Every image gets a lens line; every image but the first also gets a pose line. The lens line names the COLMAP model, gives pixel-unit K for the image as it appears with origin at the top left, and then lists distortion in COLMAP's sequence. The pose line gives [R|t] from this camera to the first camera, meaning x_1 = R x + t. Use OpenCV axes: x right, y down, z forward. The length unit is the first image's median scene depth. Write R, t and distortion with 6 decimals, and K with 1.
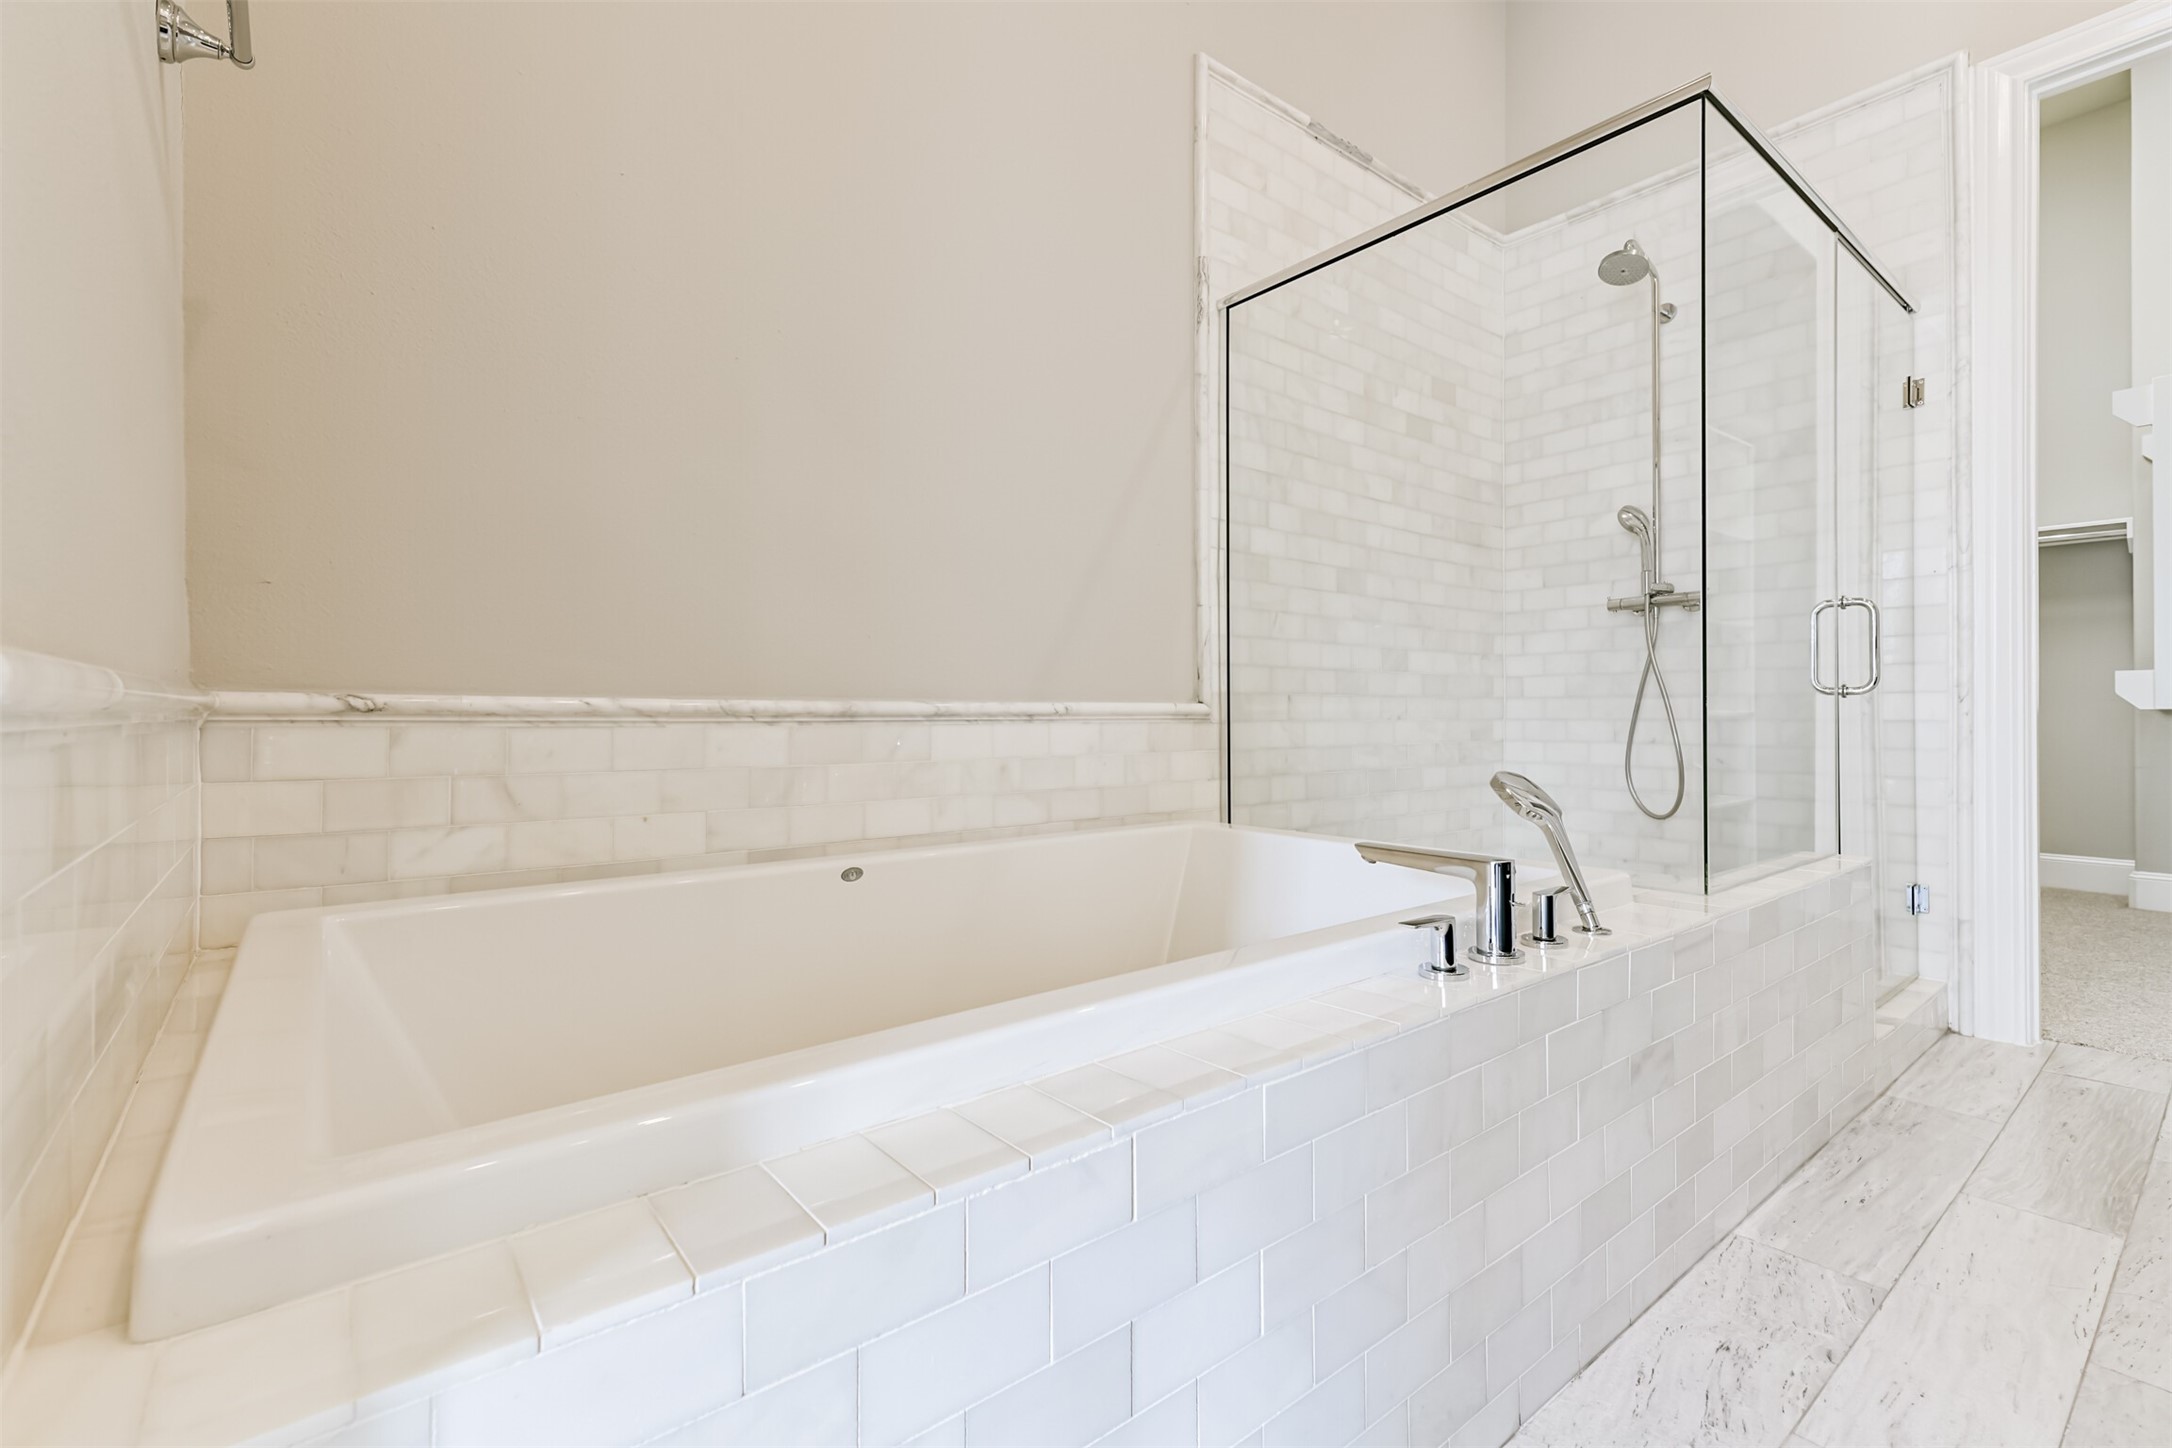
lens RADIAL K [[958.2, 0, 1082.1], [0, 958.2, 714.2], [0, 0, 1]] dist [0.005890, -0.000664]
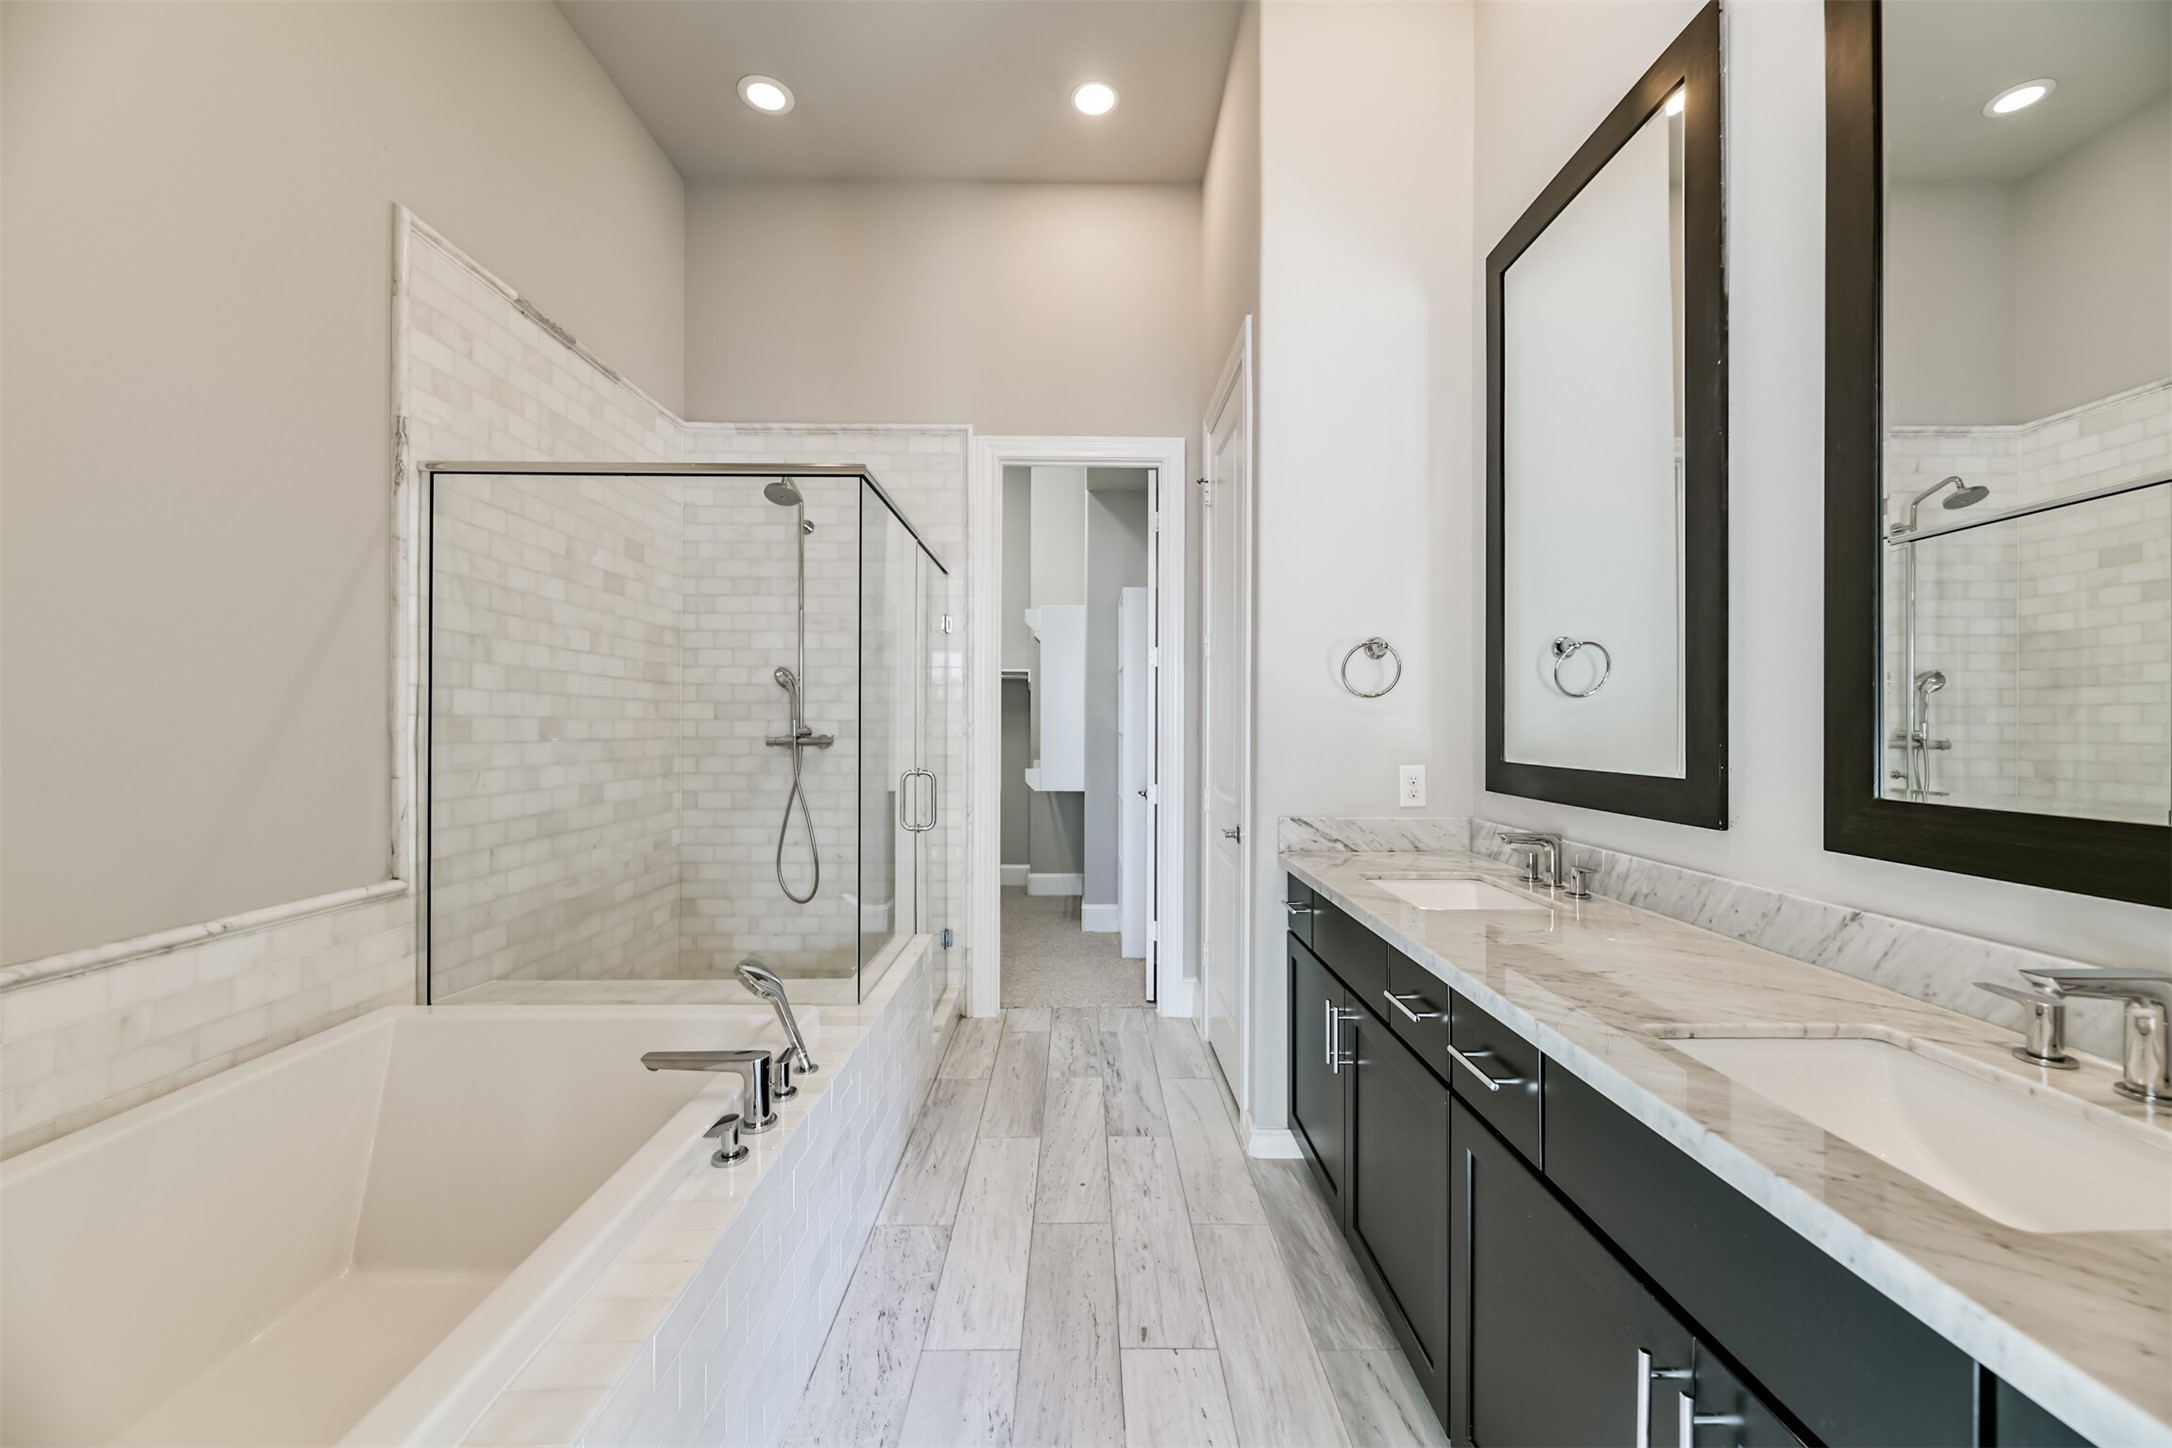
lens RADIAL K [[877.2, 0, 1096.4], [0, 877.2, 720.2], [0, 0, 1]] dist [0.005204, -0.002909]
pose [[0.608555, 0.007189, 0.793479, -0.146106], [-0.005306, 0.999973, -0.004990, -0.167267], [-0.793494, -0.001174, 0.608577, -0.089370]]
